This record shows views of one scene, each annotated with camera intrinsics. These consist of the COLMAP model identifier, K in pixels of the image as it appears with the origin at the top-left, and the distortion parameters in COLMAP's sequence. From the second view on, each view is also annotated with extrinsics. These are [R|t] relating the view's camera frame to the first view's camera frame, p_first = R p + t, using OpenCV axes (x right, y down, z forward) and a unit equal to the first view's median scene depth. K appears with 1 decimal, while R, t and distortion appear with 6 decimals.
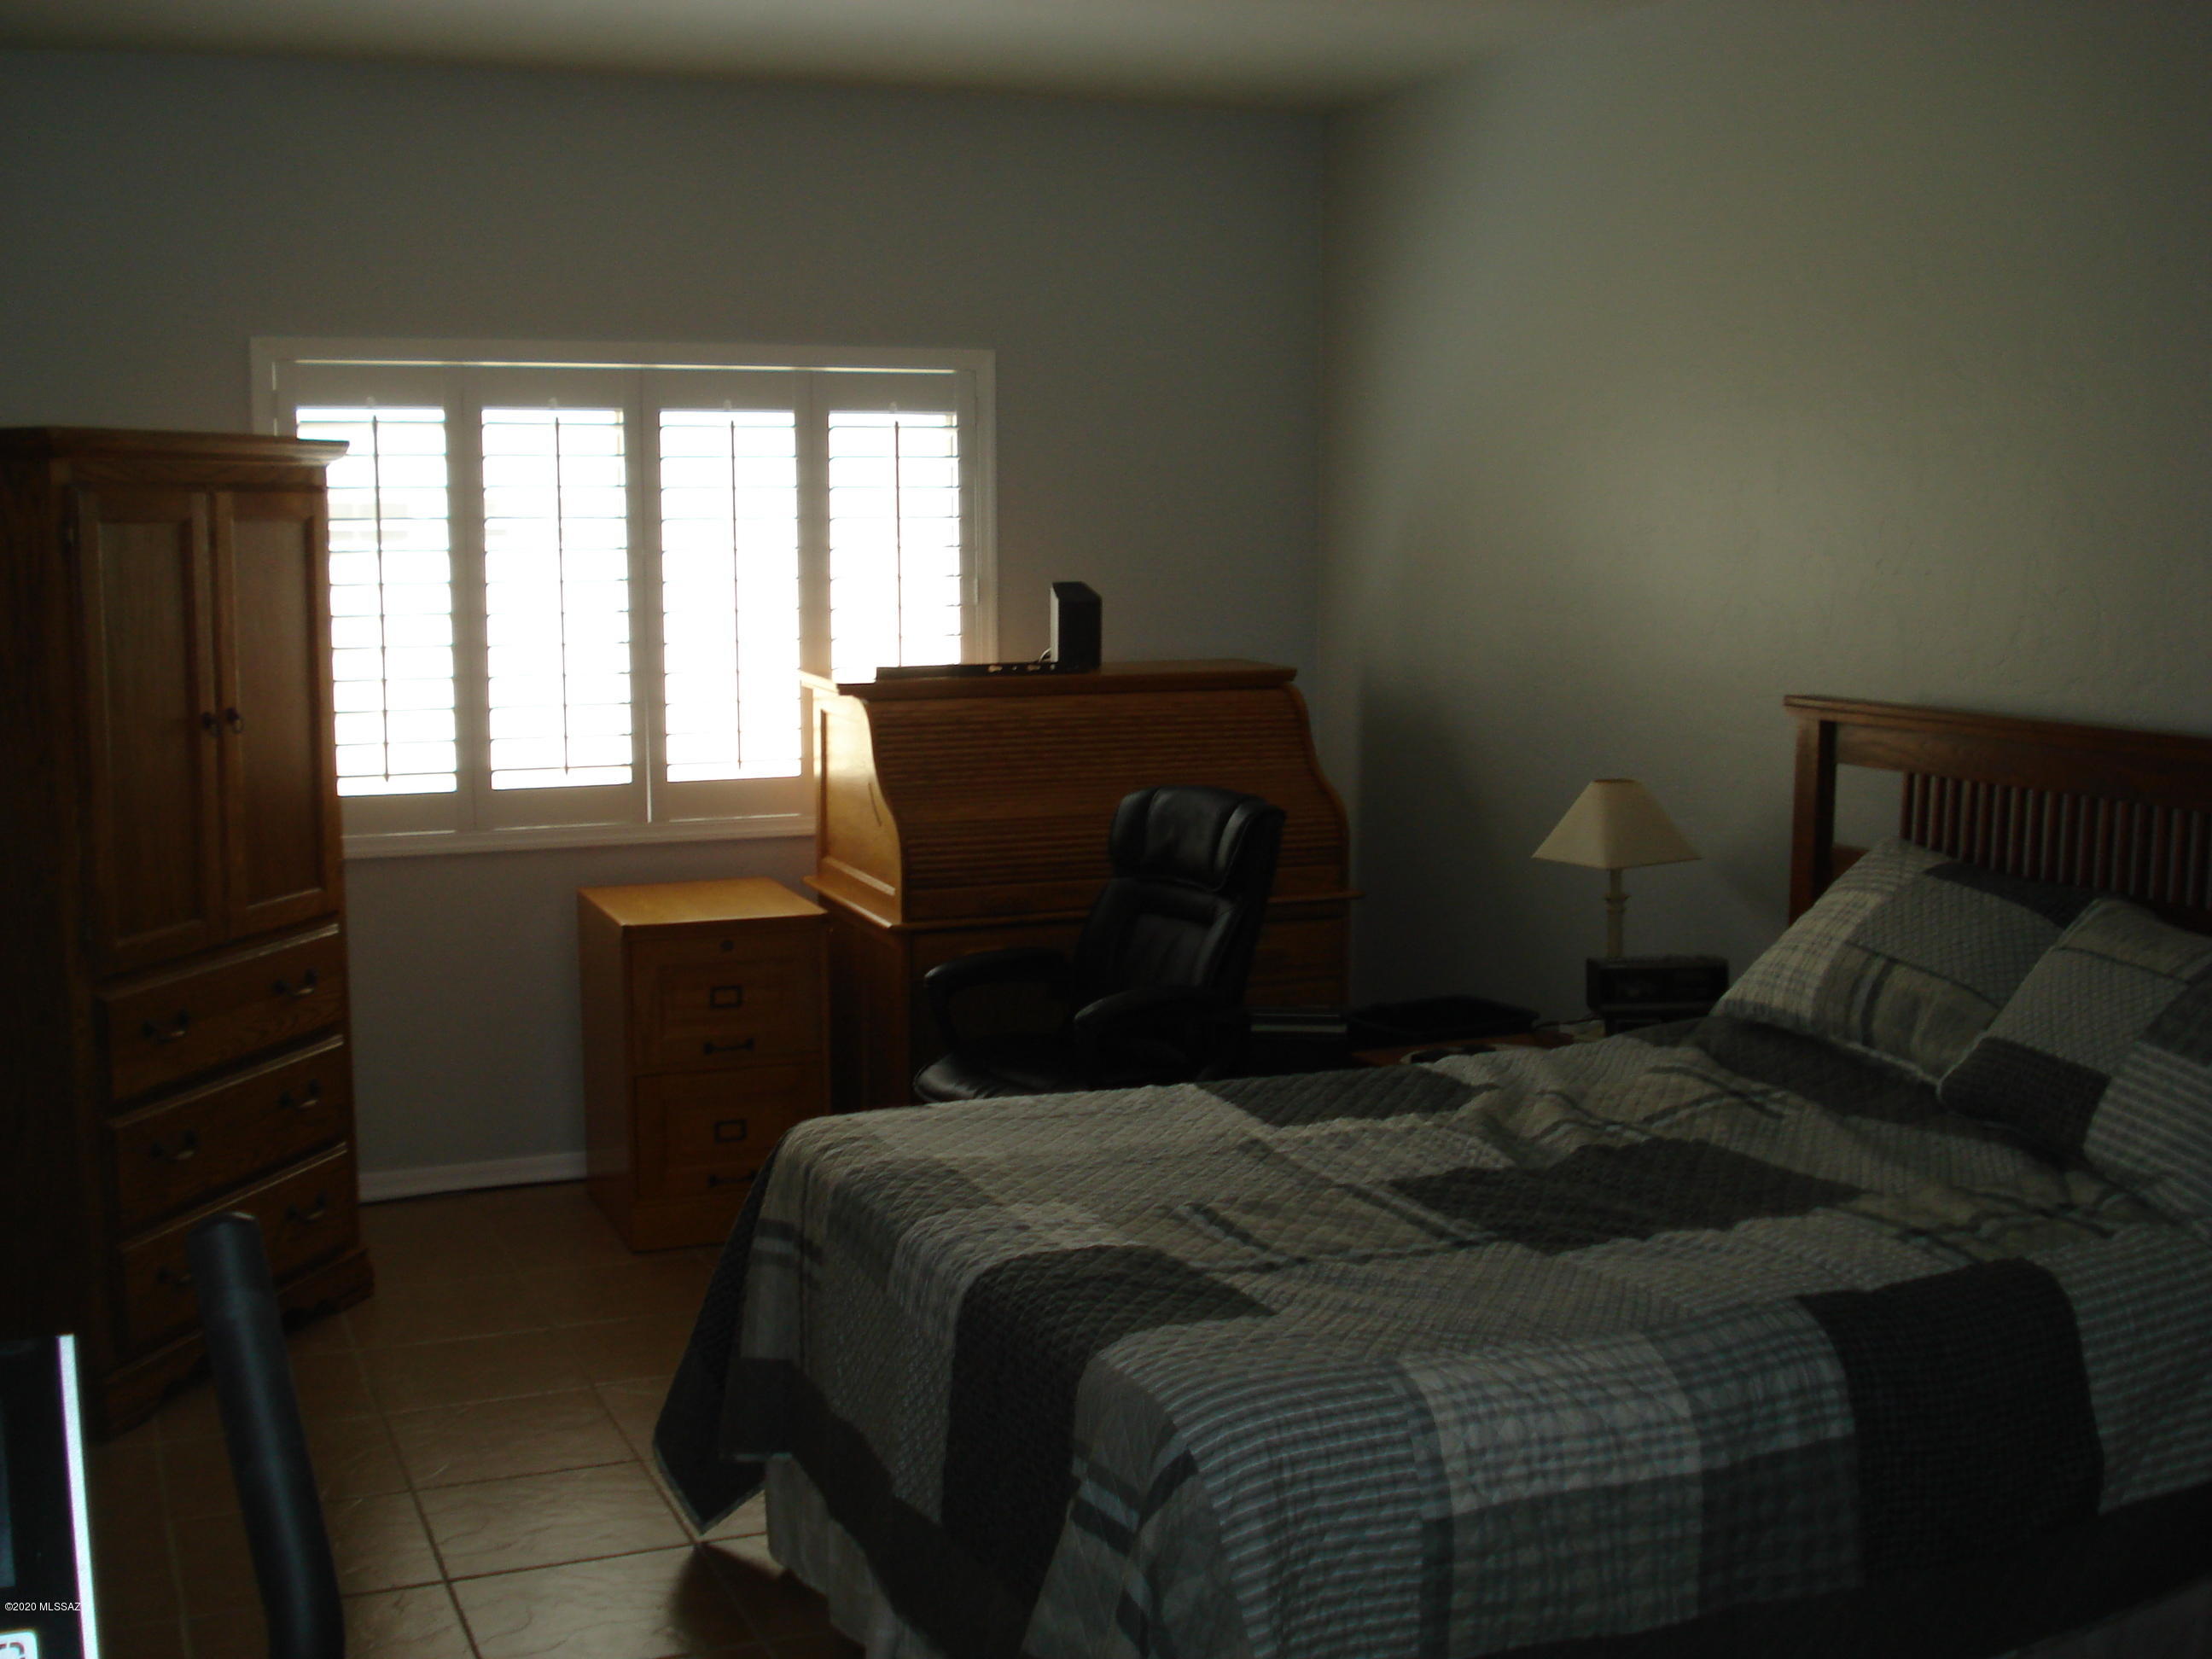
lens RADIAL K [[2466.0, 0, 1106.0], [0, 2466.0, 829.5], [0, 0, 1]] dist [-0.050780, -0.156310]
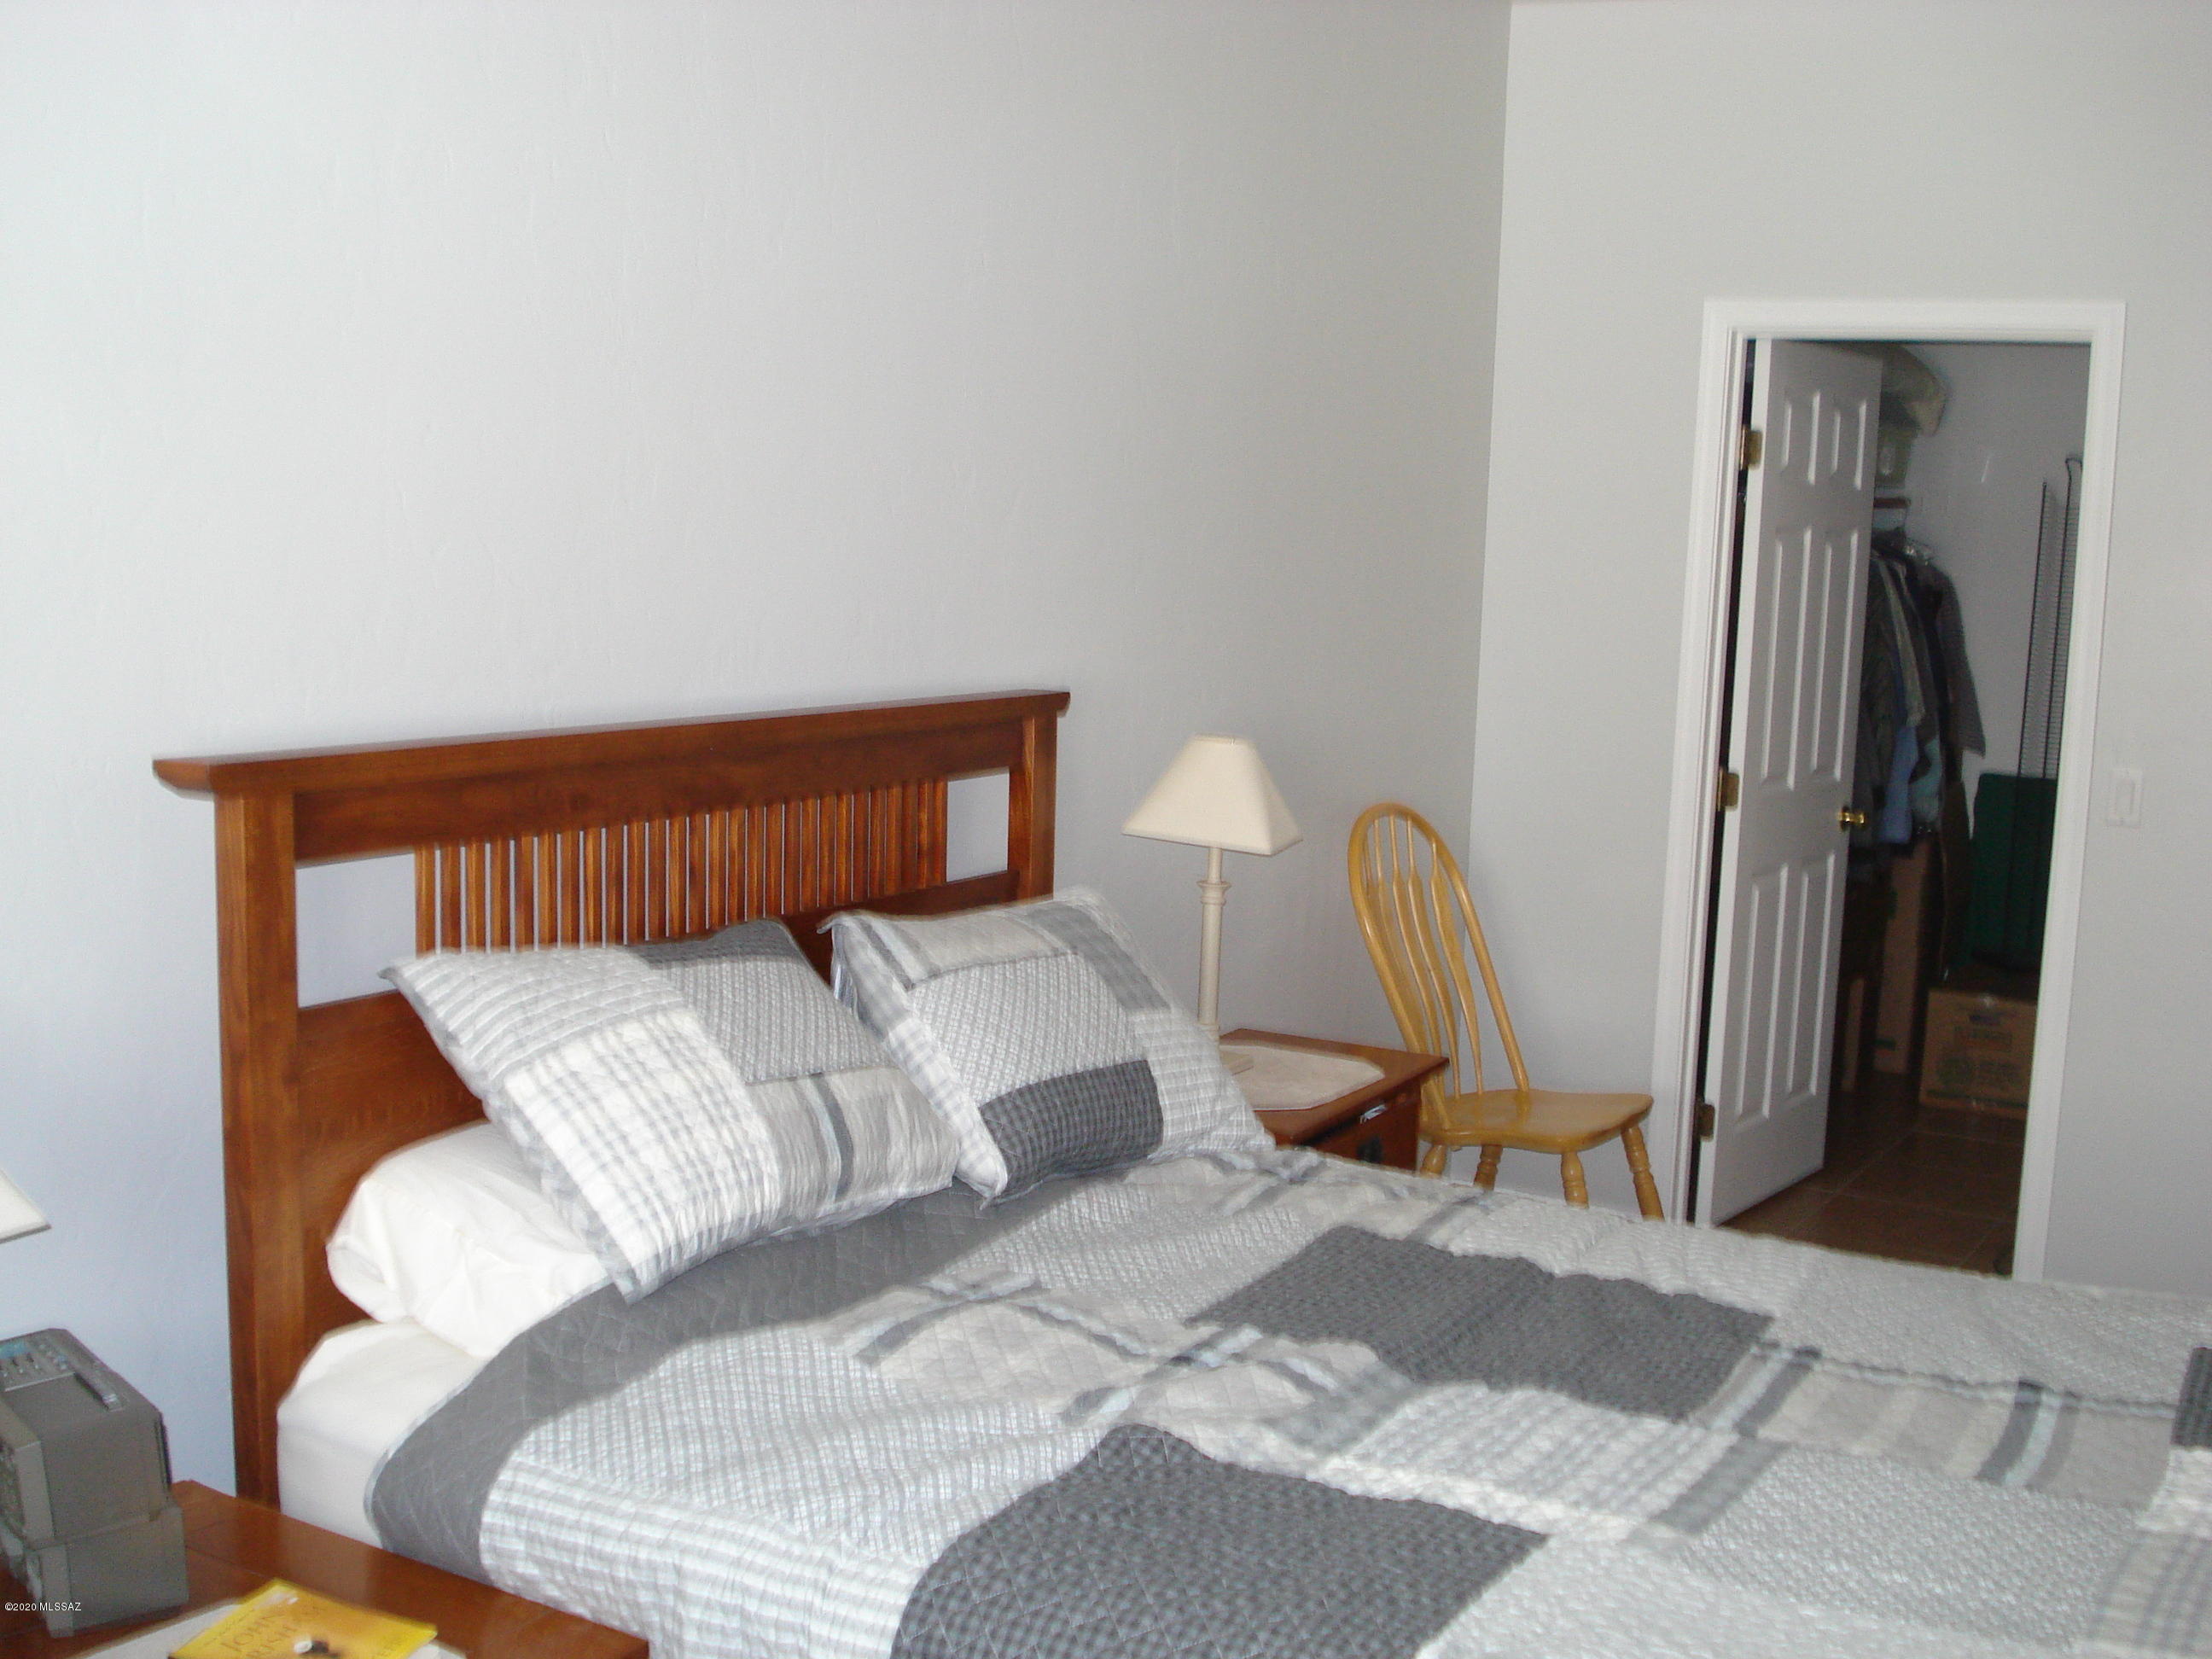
lens RADIAL K [[2466.0, 0, 1106.0], [0, 2466.0, 829.5], [0, 0, 1]] dist [-0.050780, -0.156310]
pose [[-0.599277, -0.126180, 0.790535, -0.287452], [0.058744, 0.977907, 0.200618, -0.155400], [-0.798384, 0.166665, -0.578625, 1.345741]]
